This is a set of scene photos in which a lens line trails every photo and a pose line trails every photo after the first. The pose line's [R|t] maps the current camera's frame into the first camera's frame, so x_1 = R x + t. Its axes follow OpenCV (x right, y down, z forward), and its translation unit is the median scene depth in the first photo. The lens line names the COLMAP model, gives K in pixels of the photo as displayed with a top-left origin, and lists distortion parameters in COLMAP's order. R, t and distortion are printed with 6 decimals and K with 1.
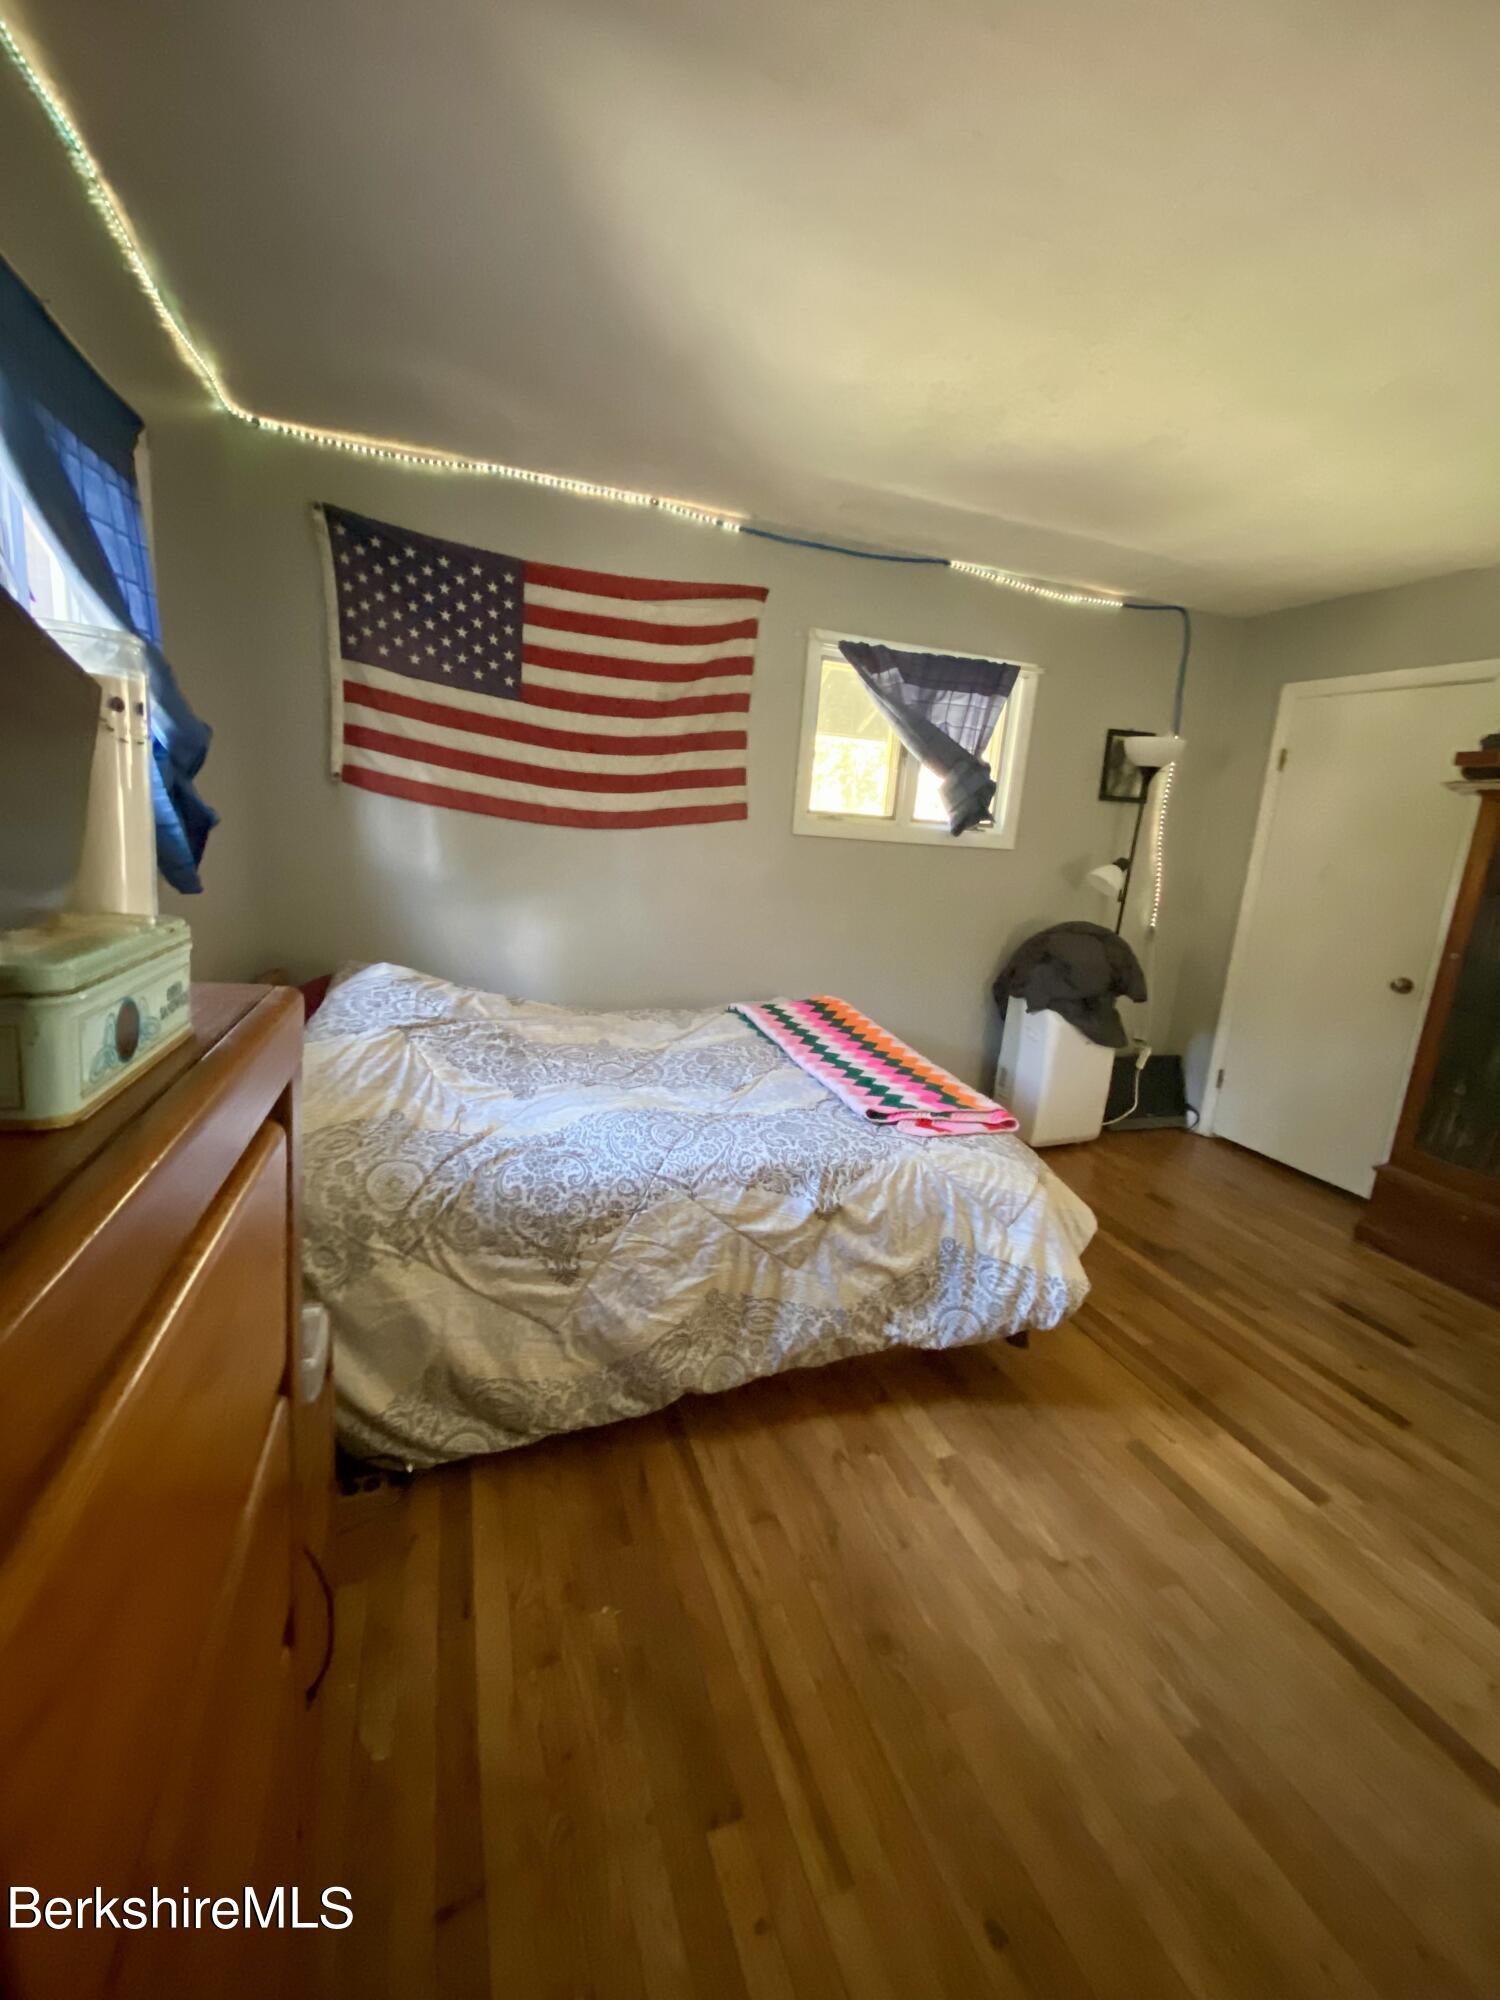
lens RADIAL K [[821.8, 0, 750.0], [0, 821.8, 1000.0], [0, 0, 1]] dist [-0.002777, -0.015877]
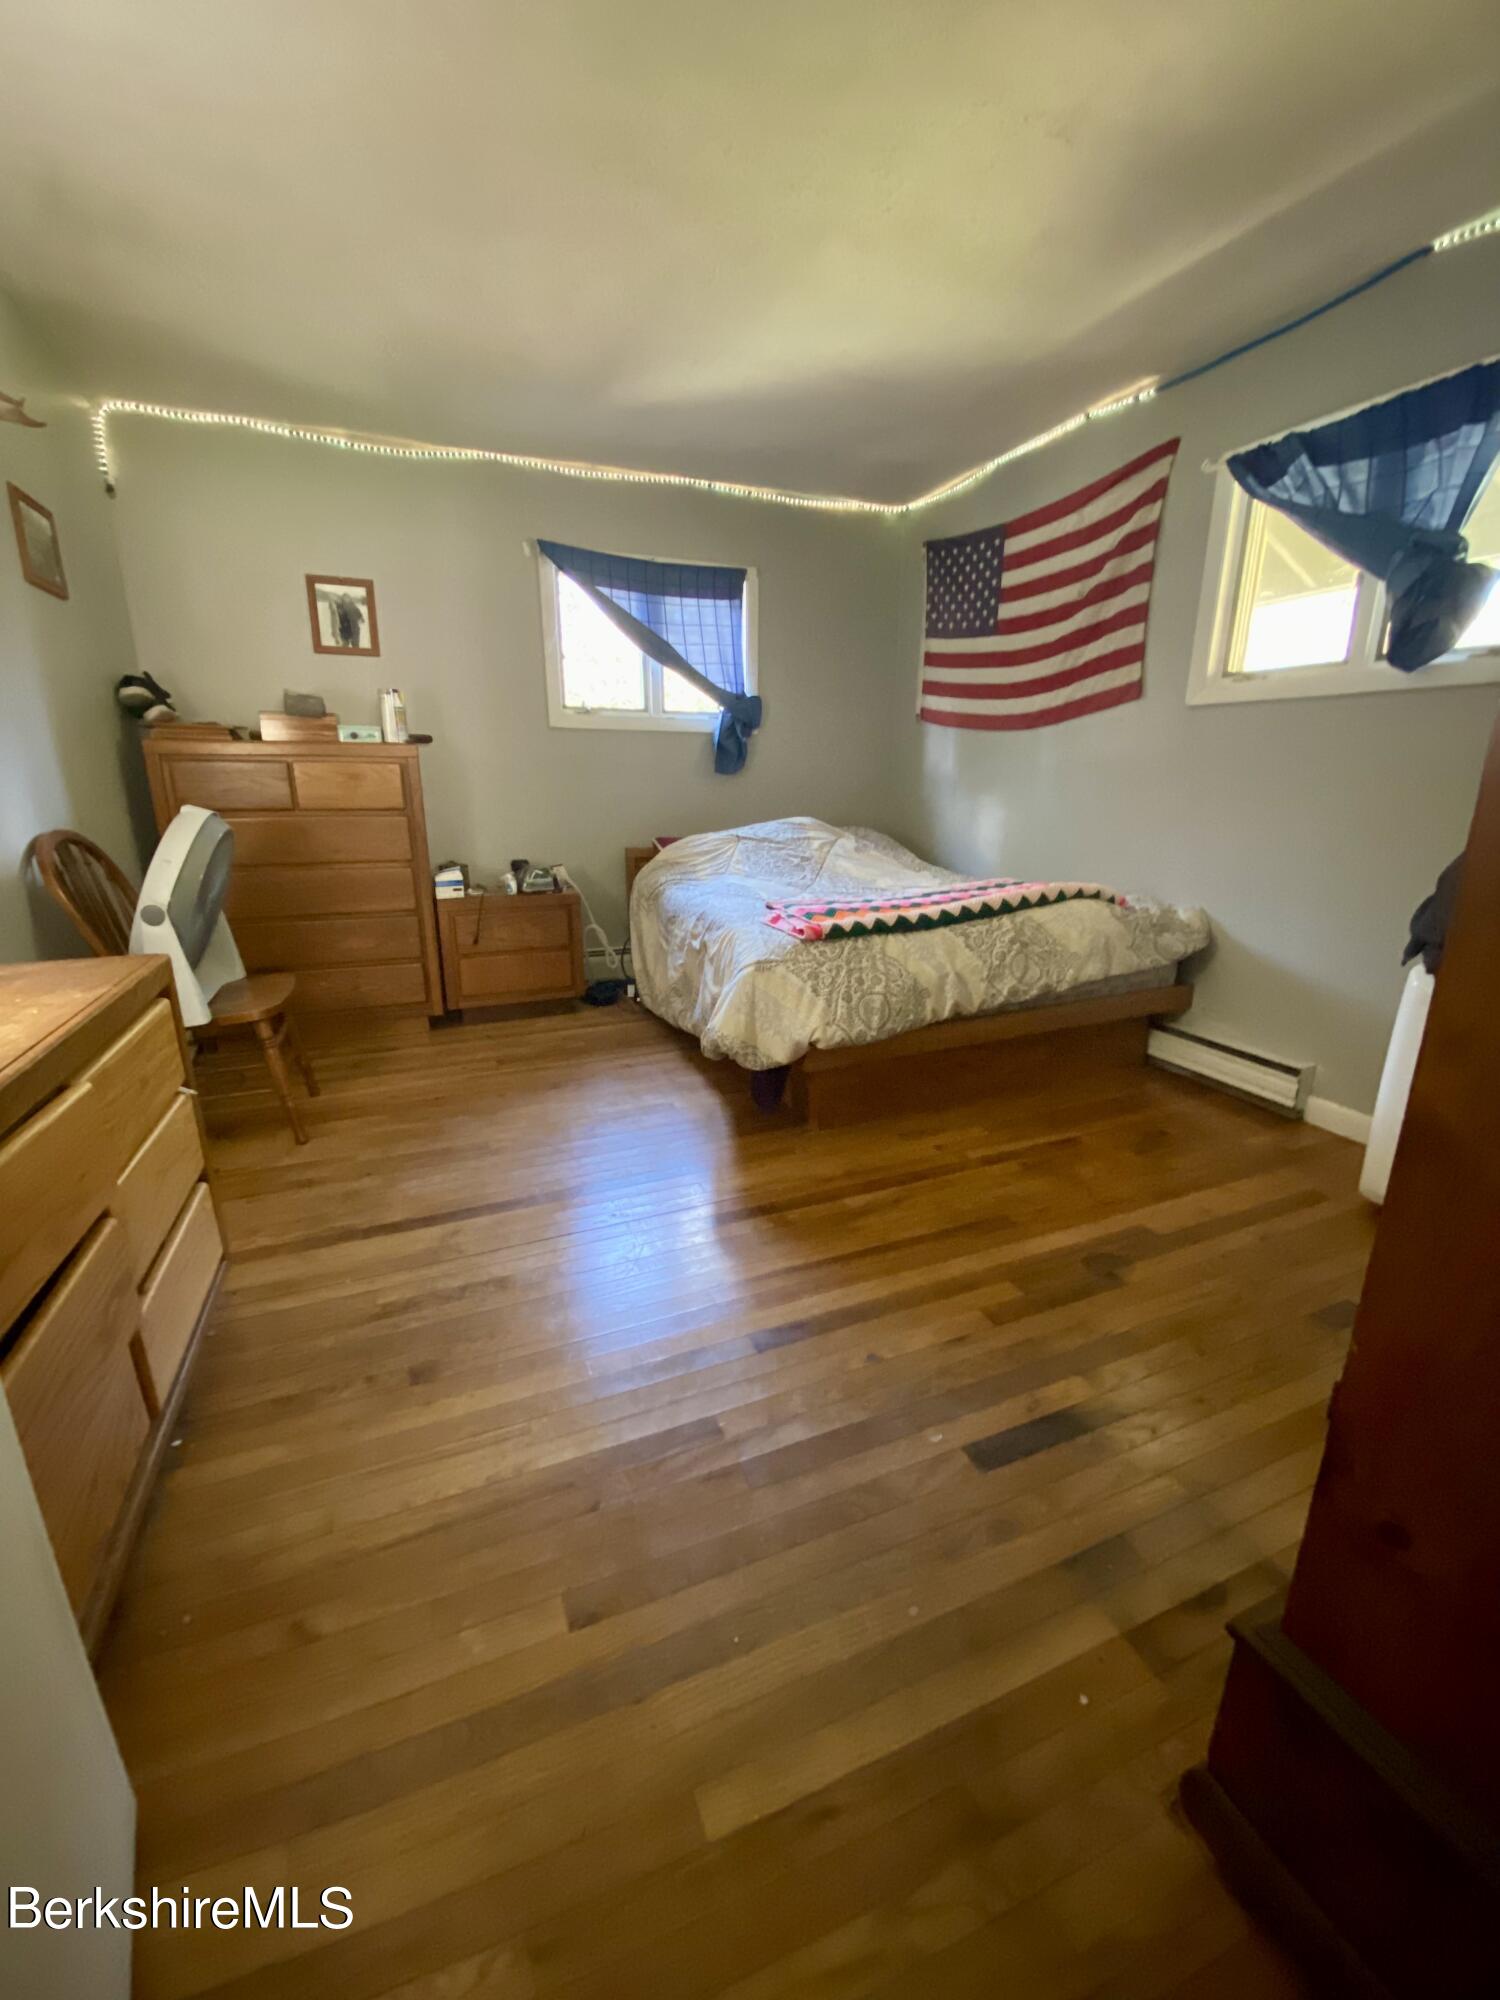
lens RADIAL K [[821.8, 0, 750.0], [0, 821.8, 1000.0], [0, 0, 1]] dist [-0.002777, -0.015877]
pose [[0.043454, 0.195453, -0.979750, 1.107871], [-0.185599, 0.965184, 0.184315, 0.028399], [0.981664, 0.173831, 0.078217, 0.623837]]
